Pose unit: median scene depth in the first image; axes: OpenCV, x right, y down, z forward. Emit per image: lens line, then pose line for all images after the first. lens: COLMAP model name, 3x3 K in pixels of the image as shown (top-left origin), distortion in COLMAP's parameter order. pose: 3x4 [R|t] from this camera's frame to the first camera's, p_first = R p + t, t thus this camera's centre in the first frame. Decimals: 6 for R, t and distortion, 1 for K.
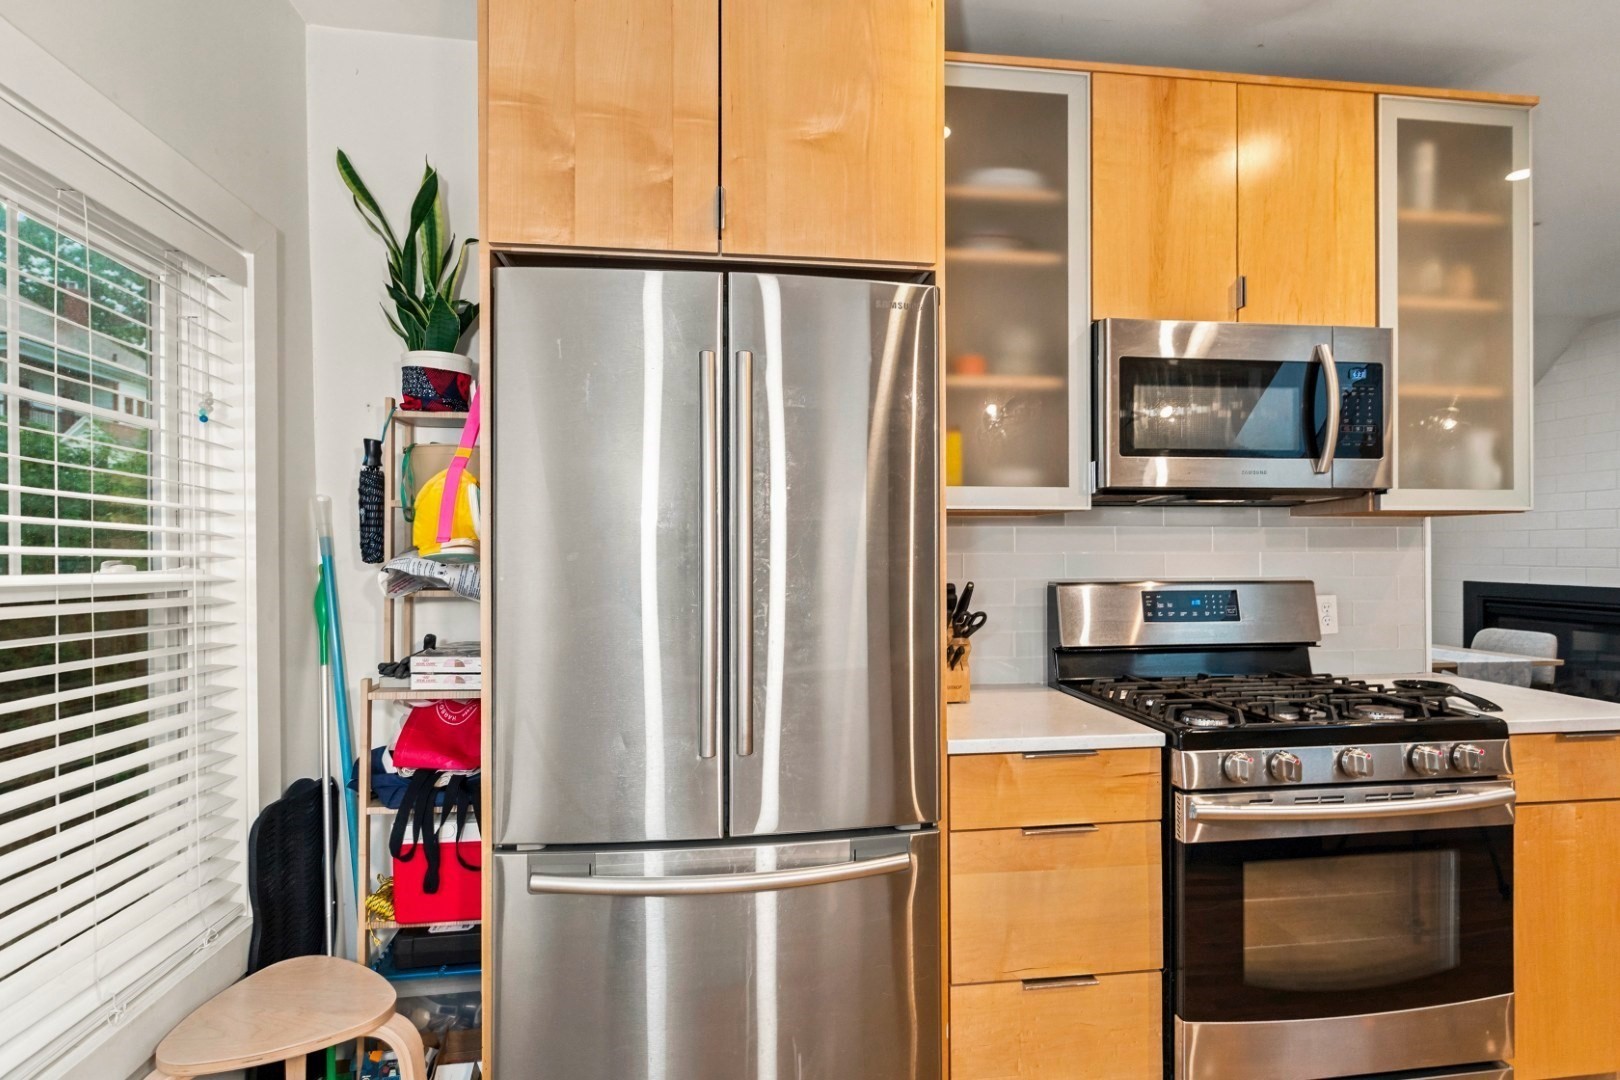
lens RADIAL K [[768.3, 0, 822.6], [0, 768.3, 556.8], [0, 0, 1]] dist [-0.001559, 0.002618]
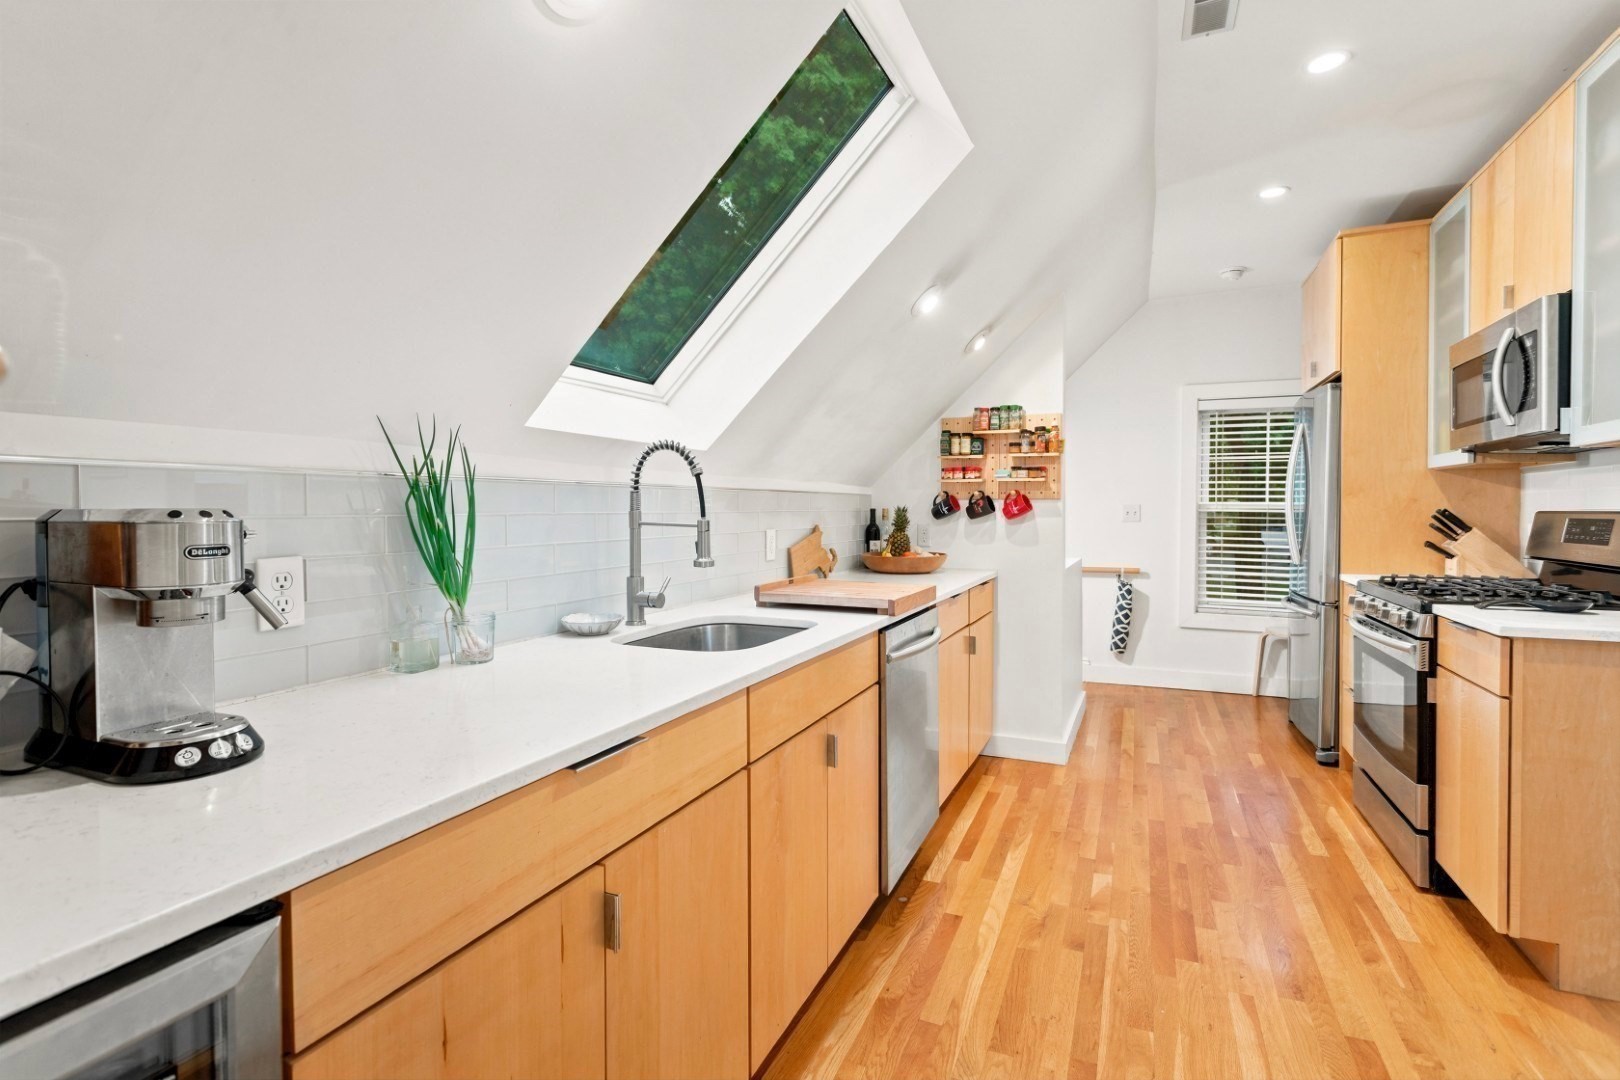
lens RADIAL K [[768.3, 0, 808.3], [0, 768.3, 524.3], [0, 0, 1]] dist [-0.001559, 0.002618]
pose [[-0.507678, 0.022523, -0.861252, 2.816806], [0.005344, 0.999721, 0.022994, 0.025685], [0.861530, 0.007071, -0.507657, 0.743800]]
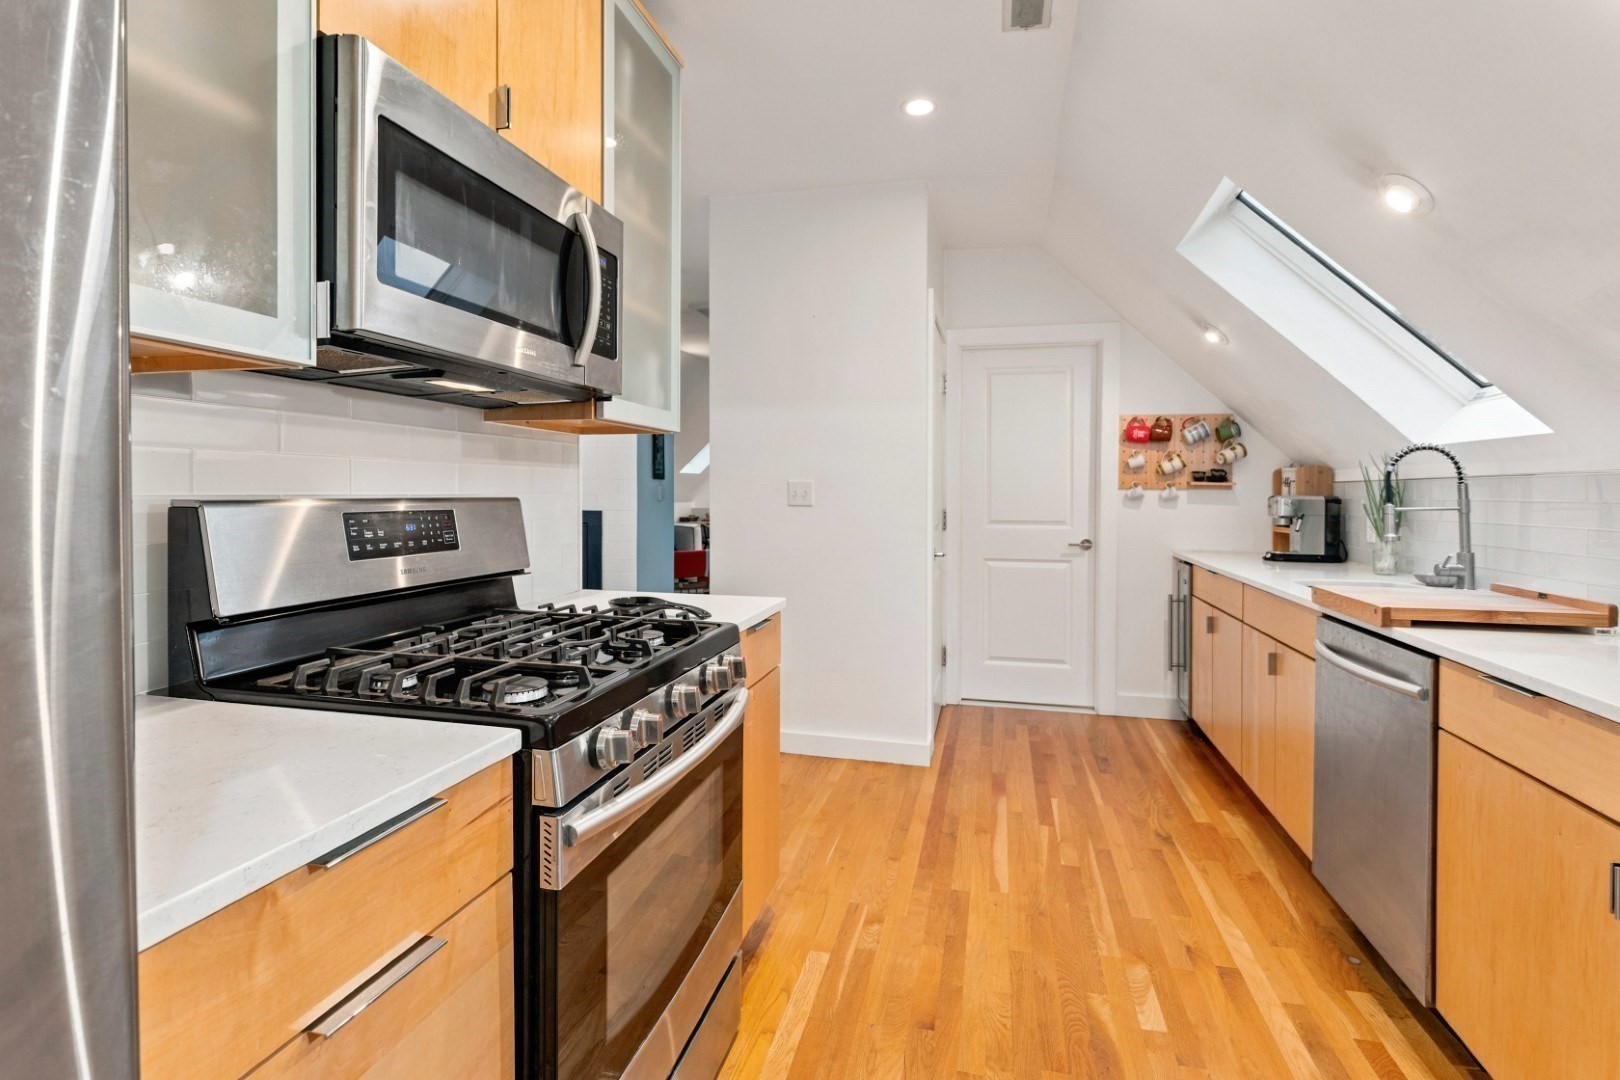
lens RADIAL K [[768.3, 0, 816.6], [0, 768.3, 499.0], [0, 0, 1]] dist [-0.001559, 0.002618]
pose [[0.351430, -0.002733, 0.936210, -0.056265], [-0.008144, 0.999949, 0.005976, 0.034352], [-0.936179, -0.009725, 0.351390, 0.538261]]
